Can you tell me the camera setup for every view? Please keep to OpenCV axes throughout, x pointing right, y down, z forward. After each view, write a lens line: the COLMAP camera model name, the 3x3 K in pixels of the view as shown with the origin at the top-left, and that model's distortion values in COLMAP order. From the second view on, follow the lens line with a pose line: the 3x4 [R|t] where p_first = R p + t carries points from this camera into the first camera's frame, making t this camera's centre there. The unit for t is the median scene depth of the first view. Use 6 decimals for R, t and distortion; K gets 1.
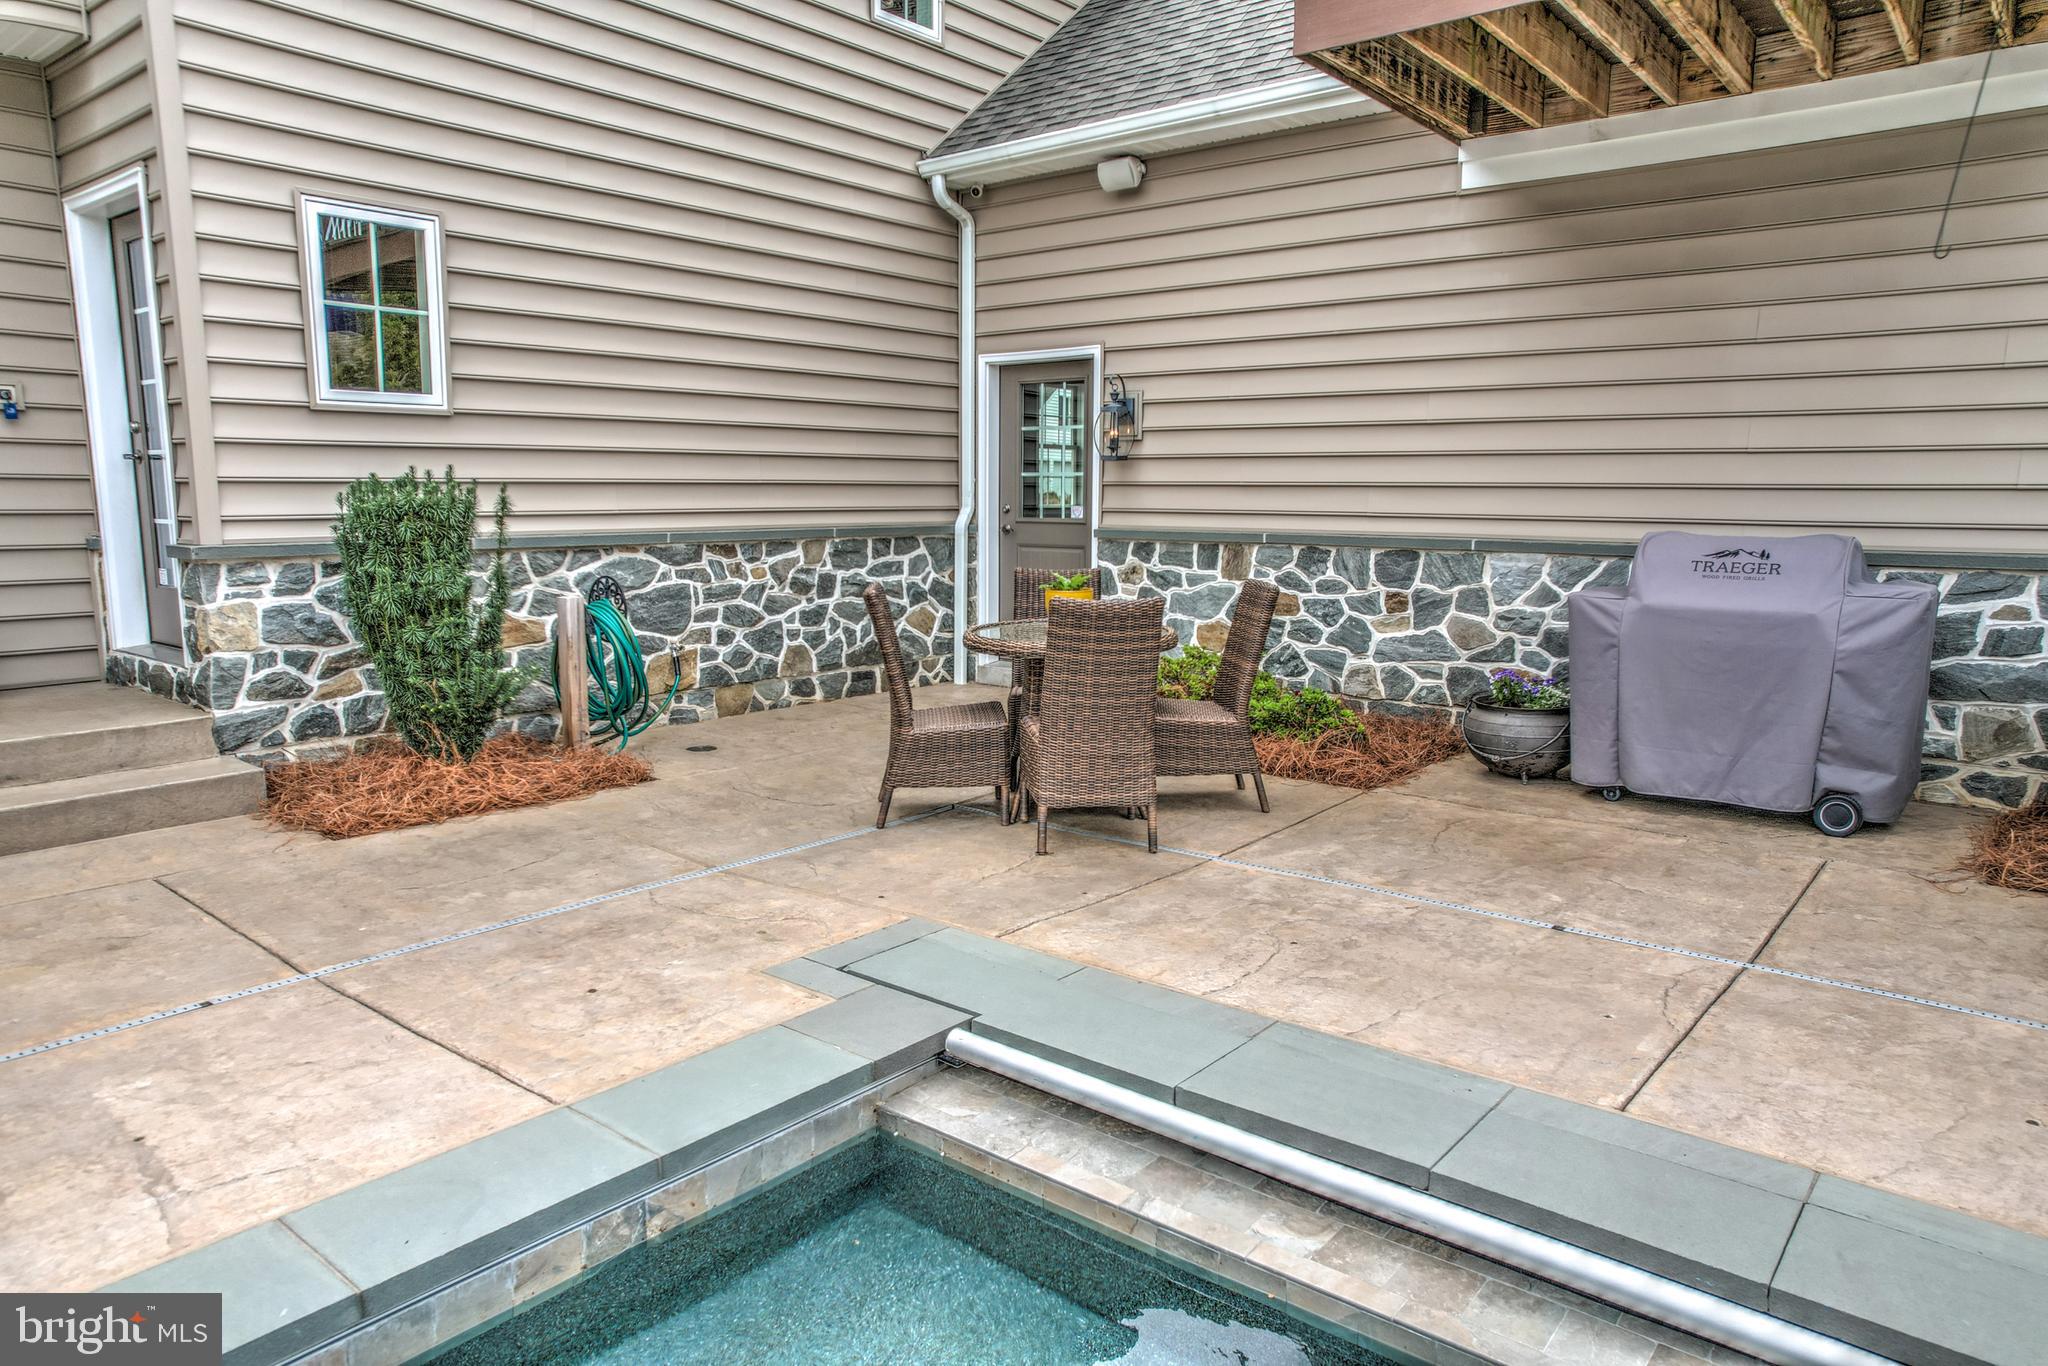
lens RADIAL K [[1319.2, 0, 1036.1], [0, 1319.2, 701.7], [0, 0, 1]] dist [-0.074293, 0.067948]
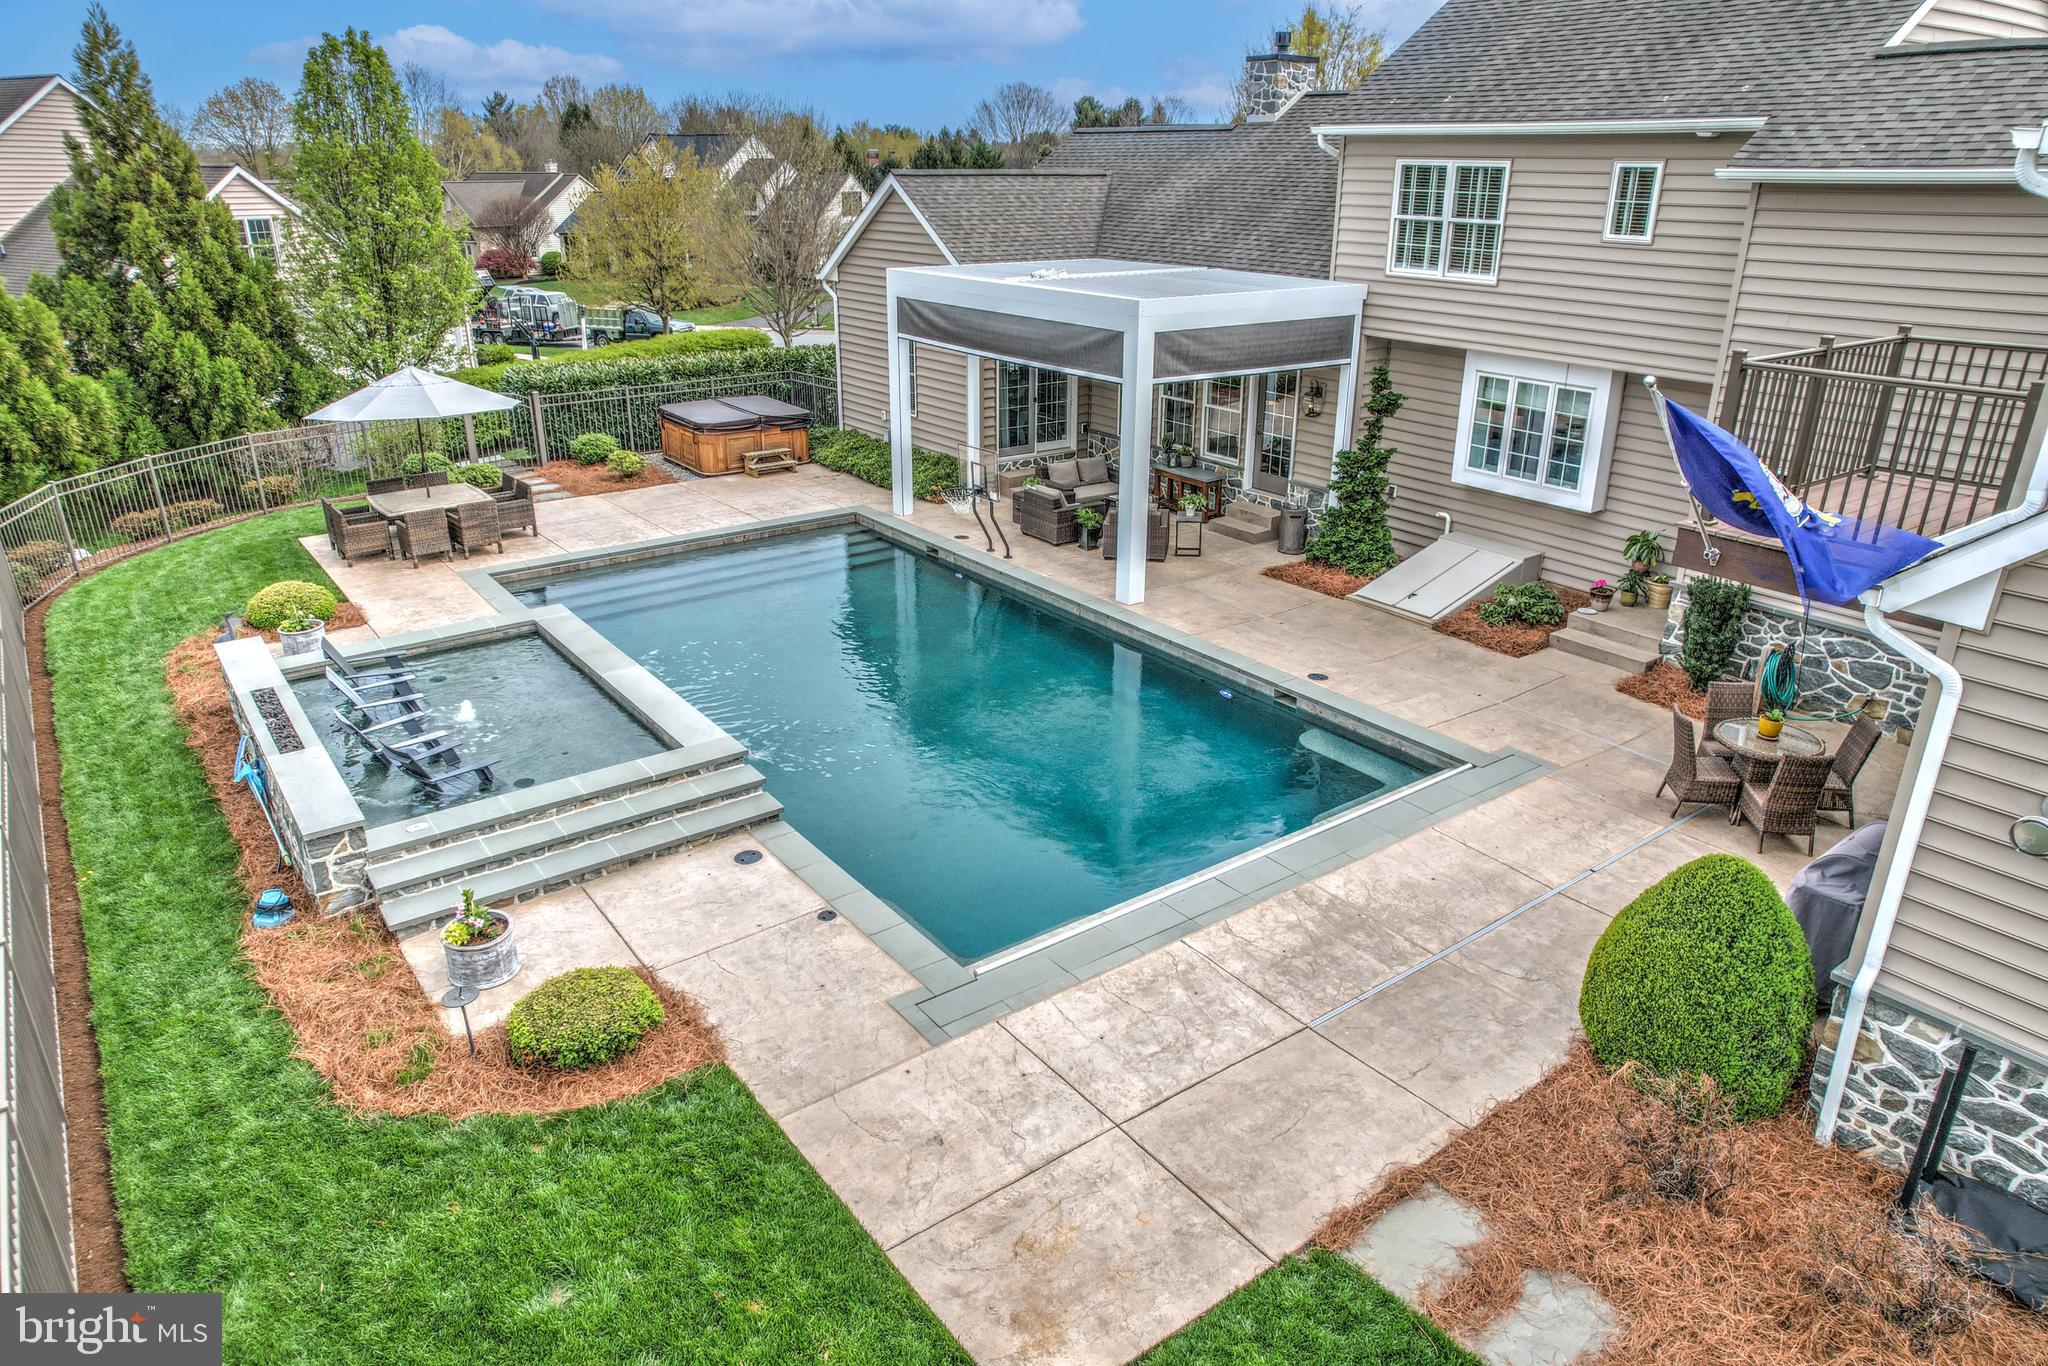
lens RADIAL K [[1319.2, 0, 1031.5], [0, 1319.2, 687.4], [0, 0, 1]] dist [-0.074293, 0.067948]
pose [[-0.241018, 0.354053, -0.903635, 1.651231], [-0.162891, 0.903118, 0.397297, -0.578337], [0.956753, 0.242949, -0.159996, 0.136955]]
